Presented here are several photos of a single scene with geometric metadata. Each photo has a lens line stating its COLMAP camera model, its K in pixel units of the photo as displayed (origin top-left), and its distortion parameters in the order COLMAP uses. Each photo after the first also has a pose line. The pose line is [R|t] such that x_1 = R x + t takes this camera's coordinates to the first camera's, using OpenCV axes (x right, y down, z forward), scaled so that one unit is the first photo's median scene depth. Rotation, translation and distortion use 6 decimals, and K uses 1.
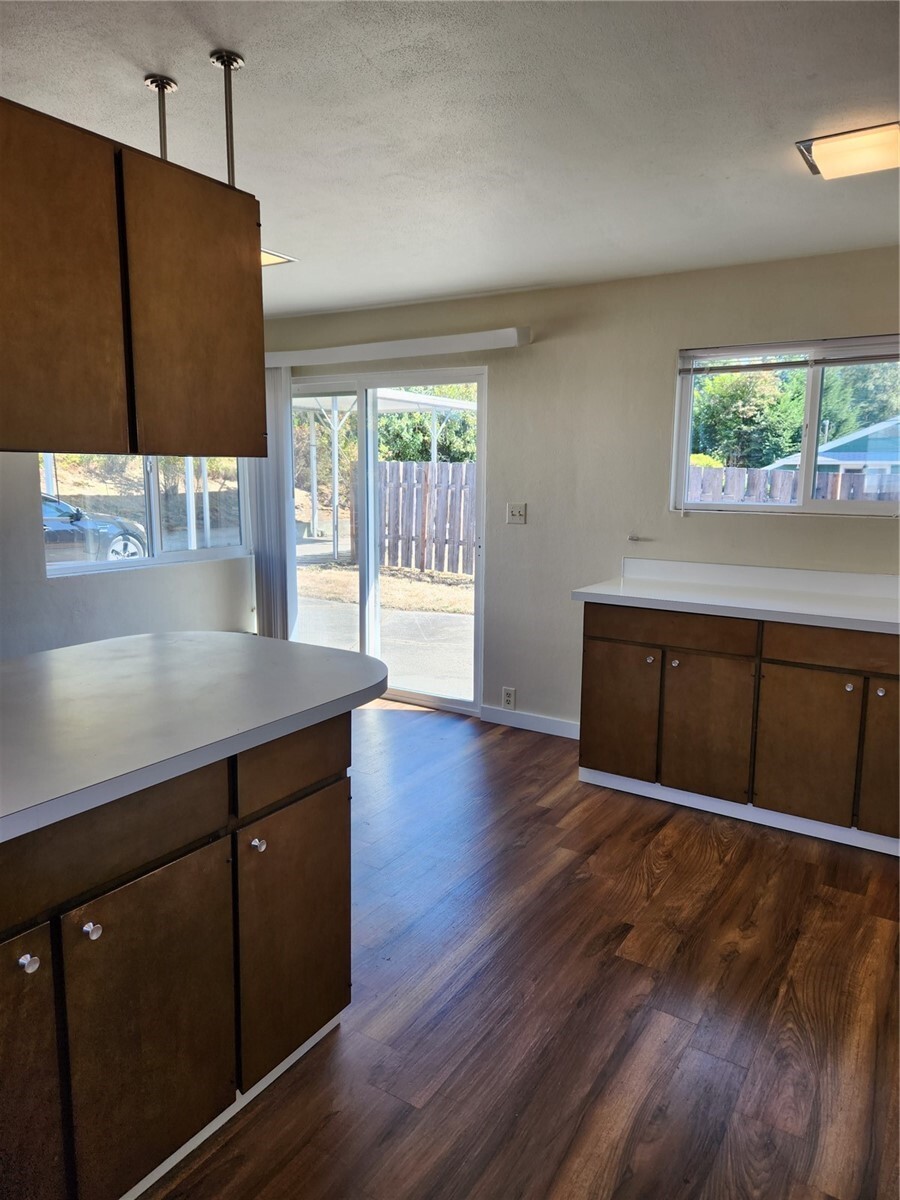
lens RADIAL K [[807.7, 0, 455.0], [0, 807.7, 594.9], [0, 0, 1]] dist [0.075243, -0.062997]
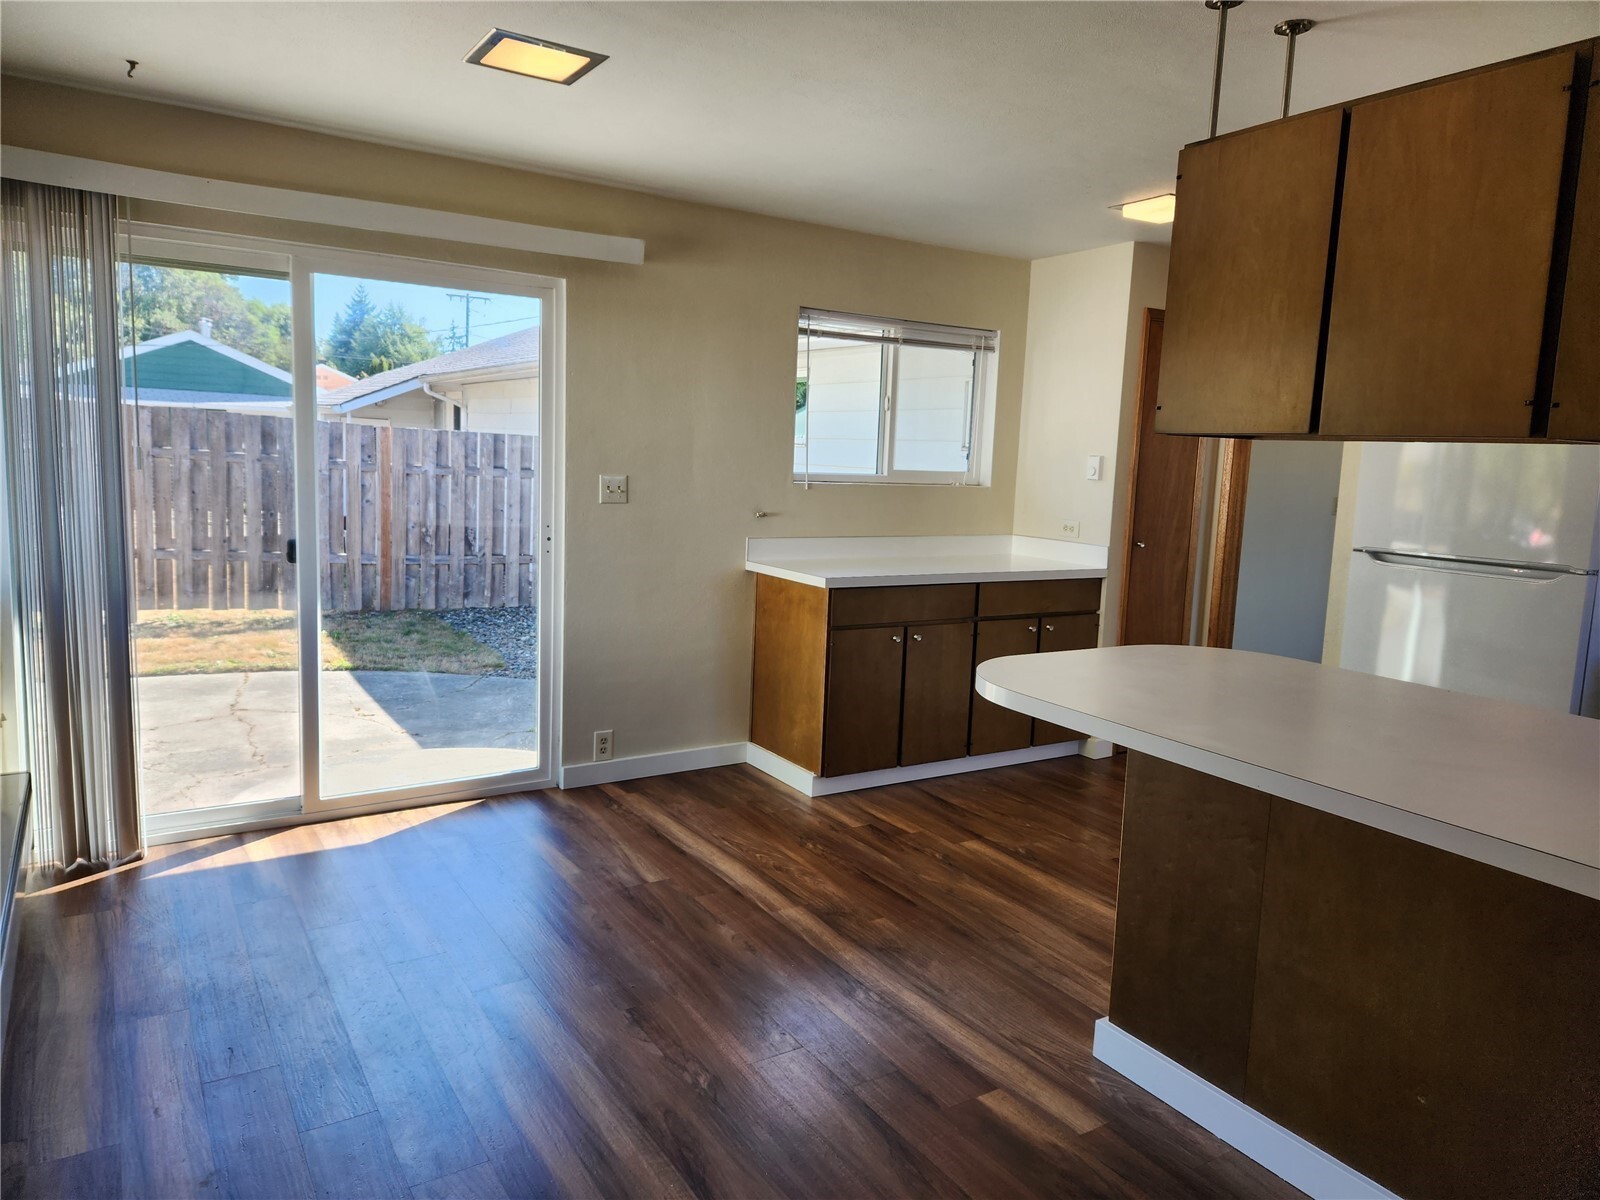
lens RADIAL K [[1076.9, 0, 800.1], [0, 1076.9, 589.9], [0, 0, 1]] dist [0.075243, -0.062997]
pose [[0.421322, -0.111844, 0.899988, -0.747678], [0.103577, 0.991807, 0.074766, -0.067031], [-0.900977, 0.061717, 0.429455, 0.437357]]
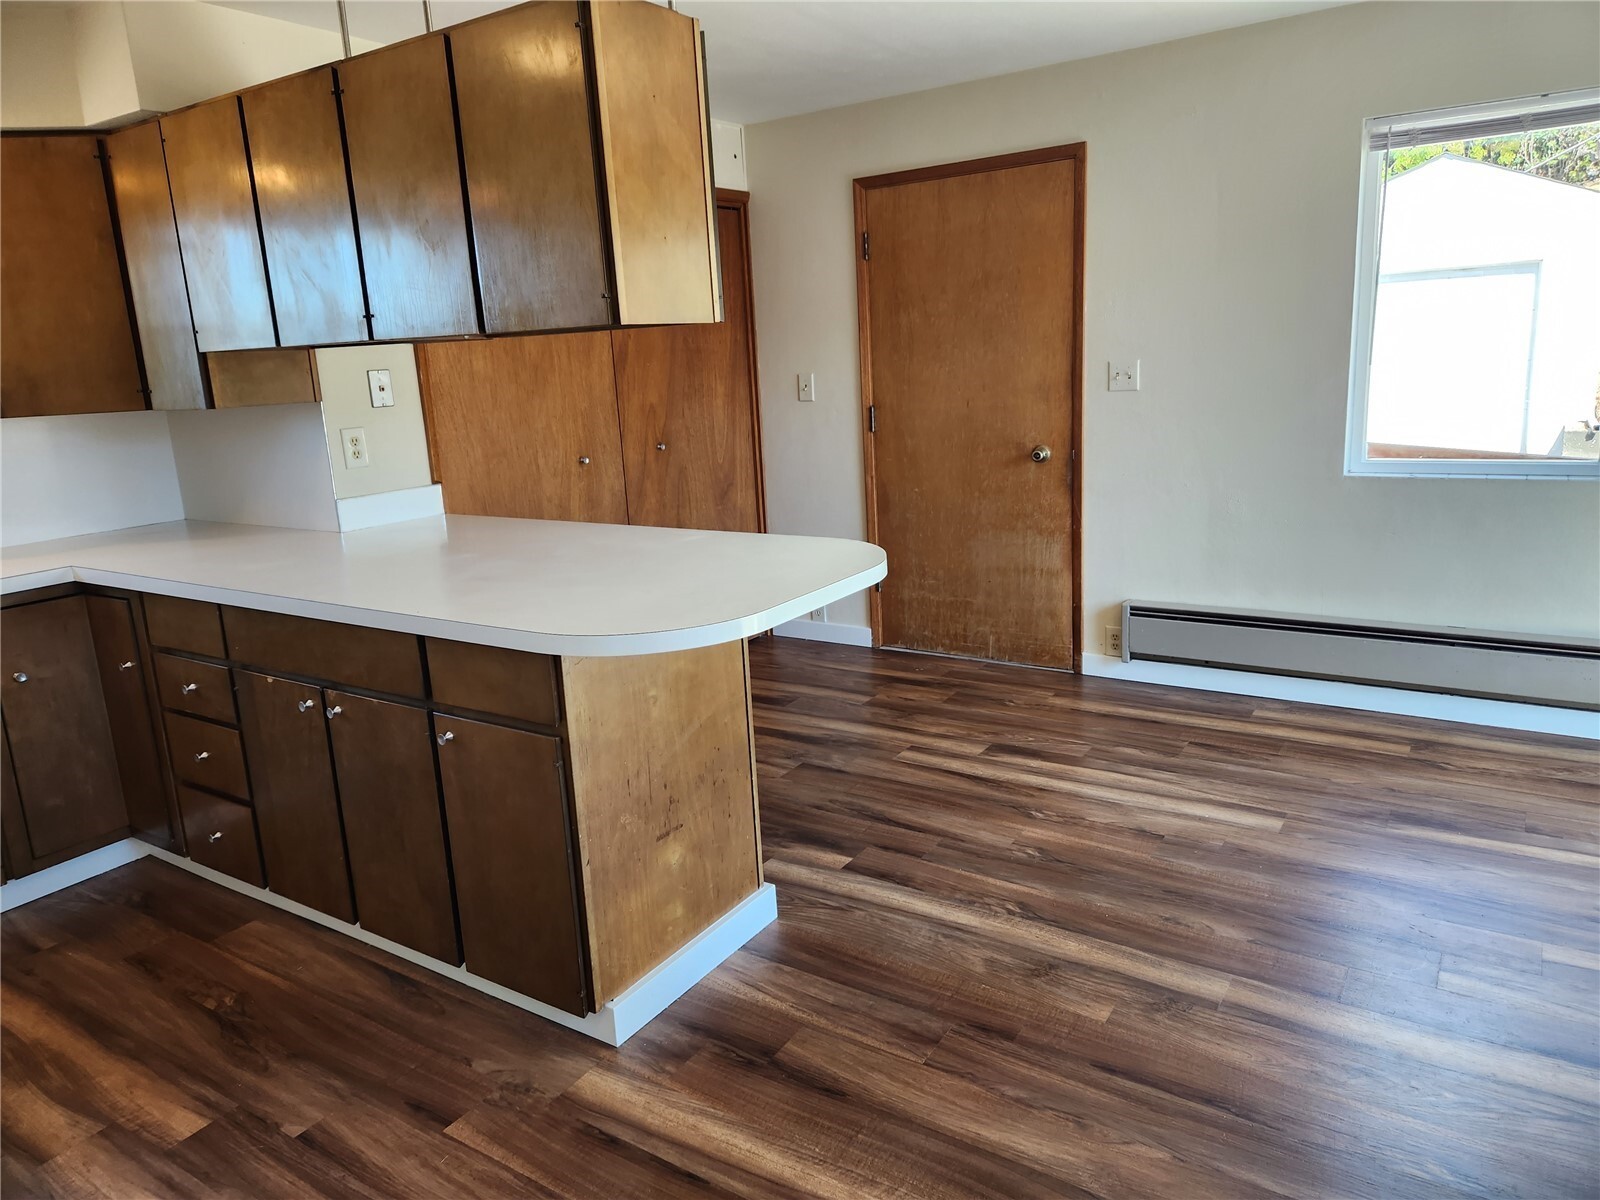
lens RADIAL K [[1076.9, 0, 805.7], [0, 1076.9, 576.8], [0, 0, 1]] dist [0.075243, -0.062997]
pose [[-0.018151, 0.198044, -0.980025, 0.392351], [-0.099985, 0.974914, 0.198862, -0.072442], [0.994823, 0.101597, 0.002106, 0.558955]]
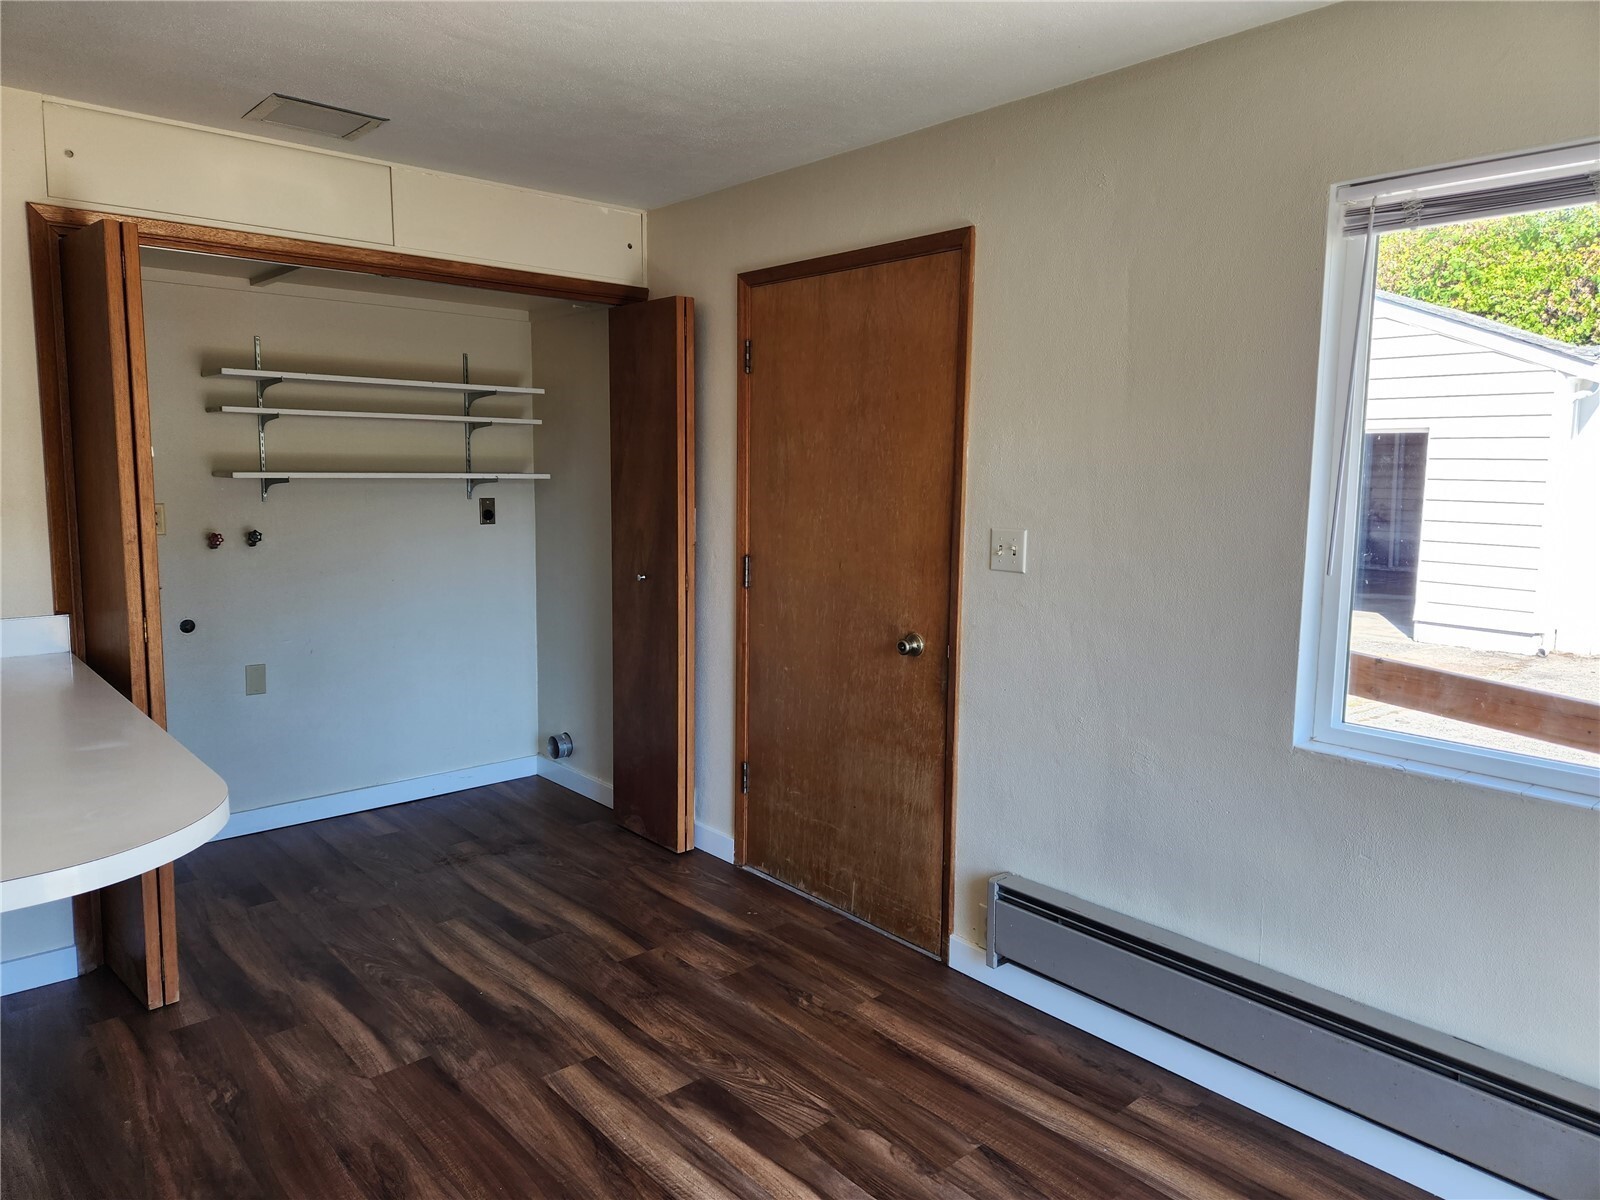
lens RADIAL K [[1076.9, 0, 789.4], [0, 1076.9, 580.9], [0, 0, 1]] dist [0.075243, -0.062997]
pose [[-0.283280, 0.092421, -0.954574, 0.090200], [-0.158016, 0.977244, 0.141509, -0.136789], [0.945930, 0.190925, -0.262229, 0.870538]]
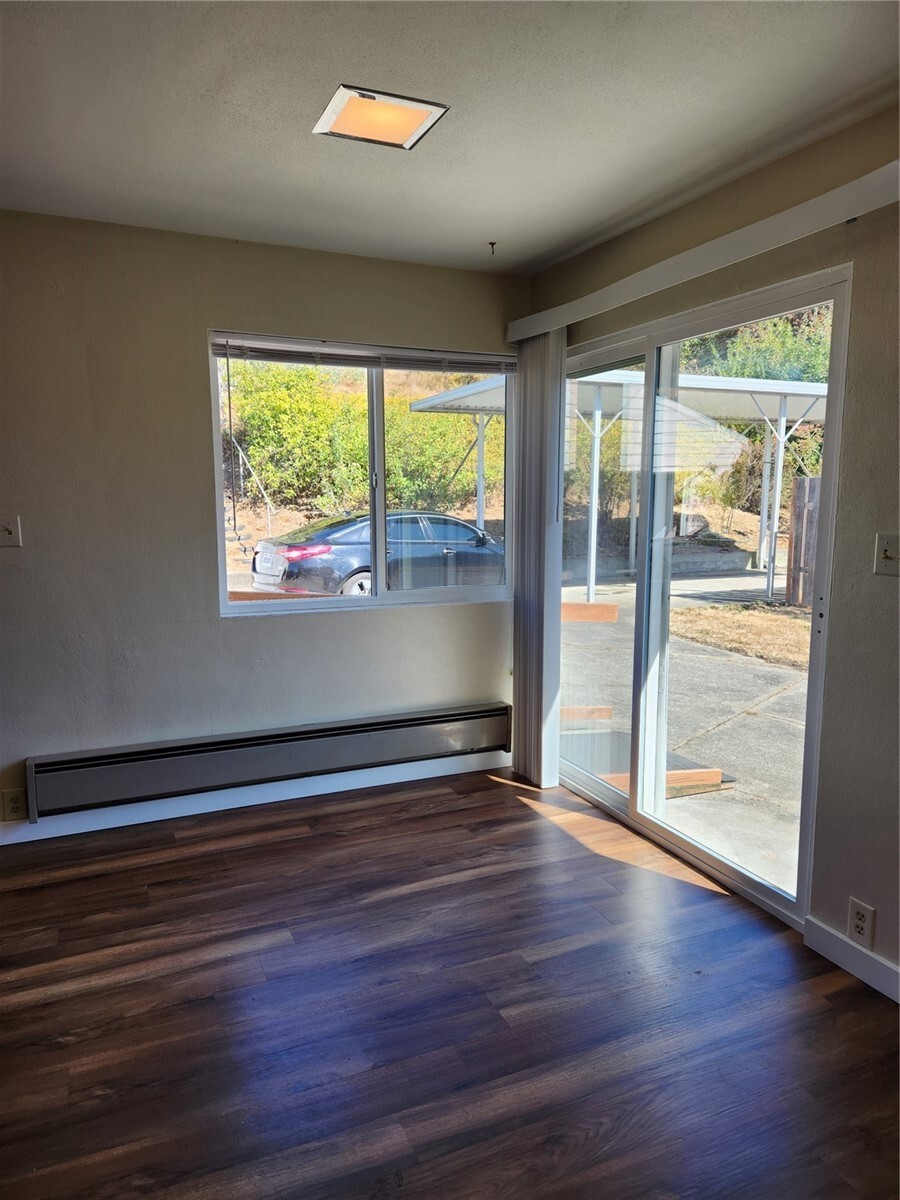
lens RADIAL K [[807.7, 0, 449.1], [0, 807.7, 600.6], [0, 0, 1]] dist [0.075243, -0.062997]
pose [[0.832301, 0.064092, -0.550606, 0.128048], [-0.077058, 0.997027, -0.000425, -0.052861], [0.548941, 0.042782, 0.834765, 0.446736]]
